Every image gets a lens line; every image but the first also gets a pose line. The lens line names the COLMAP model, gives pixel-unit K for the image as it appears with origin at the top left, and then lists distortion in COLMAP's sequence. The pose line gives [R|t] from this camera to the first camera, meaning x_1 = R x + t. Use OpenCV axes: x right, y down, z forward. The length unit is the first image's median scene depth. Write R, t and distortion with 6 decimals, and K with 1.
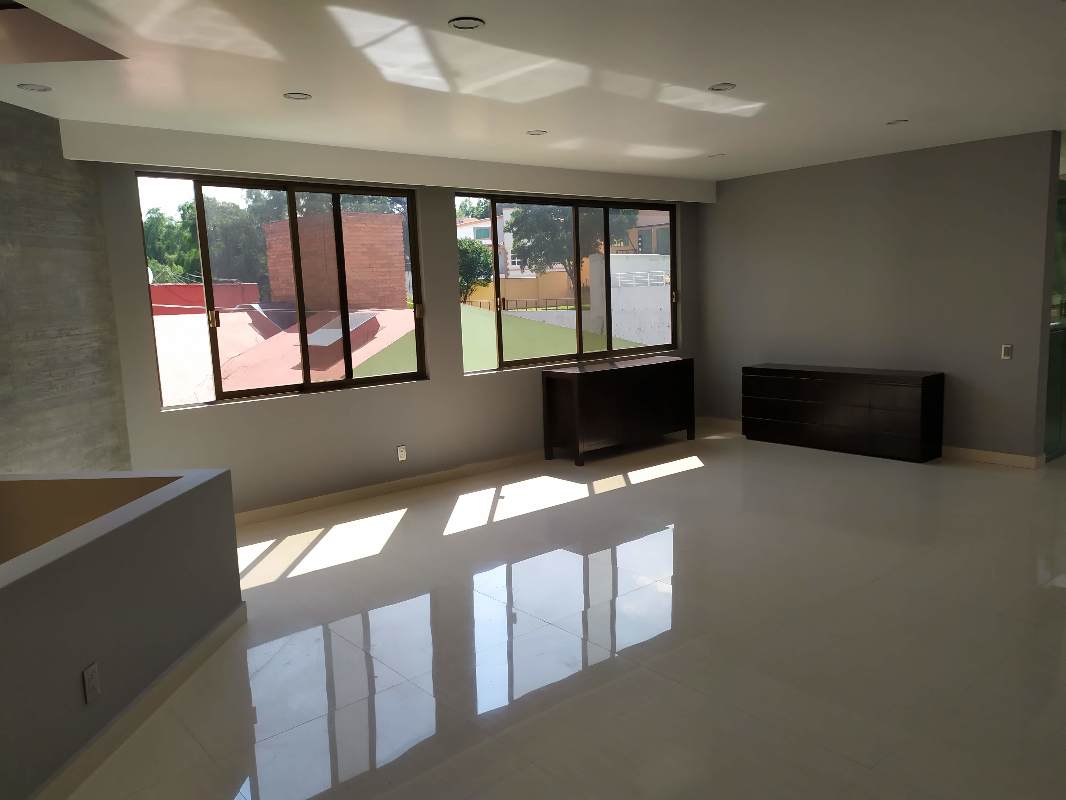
lens RADIAL K [[790.7, 0, 533.0], [0, 790.7, 400.0], [0, 0, 1]] dist [0.003076, 0.000026]
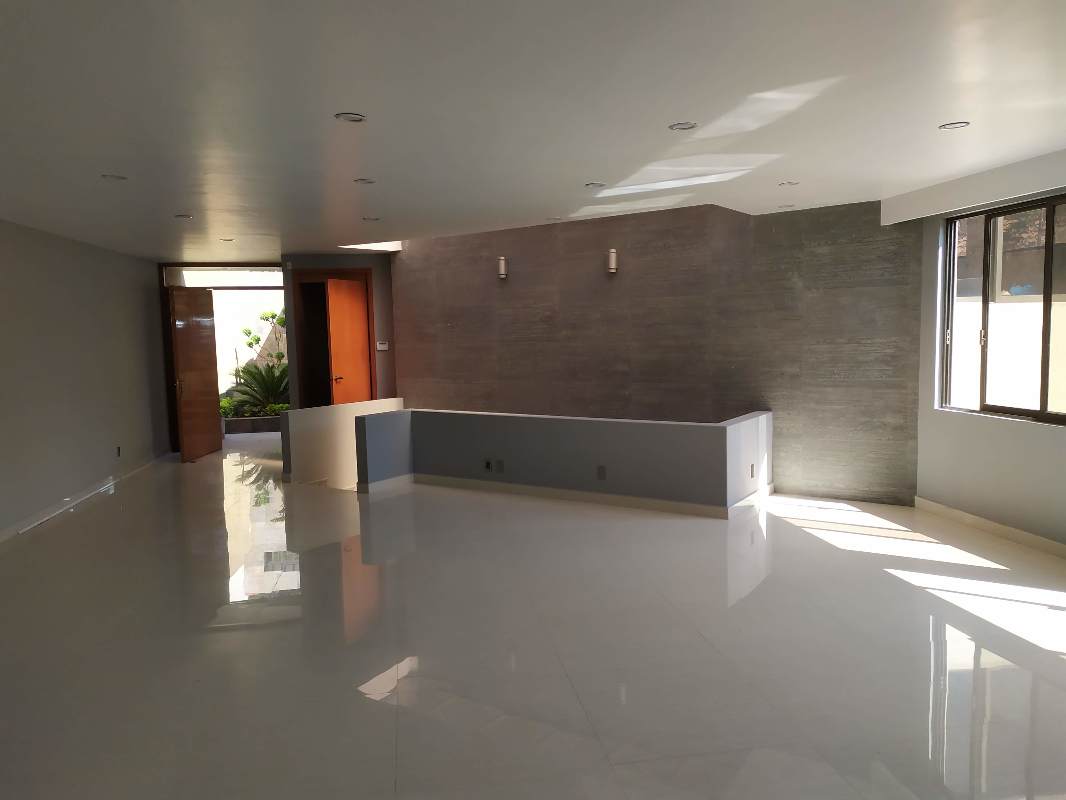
lens RADIAL K [[790.7, 0, 533.0], [0, 790.7, 400.0], [0, 0, 1]] dist [0.003076, 0.000026]
pose [[-0.517463, 0.127701, -0.846123, 1.035825], [-0.073249, 0.978562, 0.192486, -0.217597], [0.852565, 0.161582, -0.497016, 1.205106]]
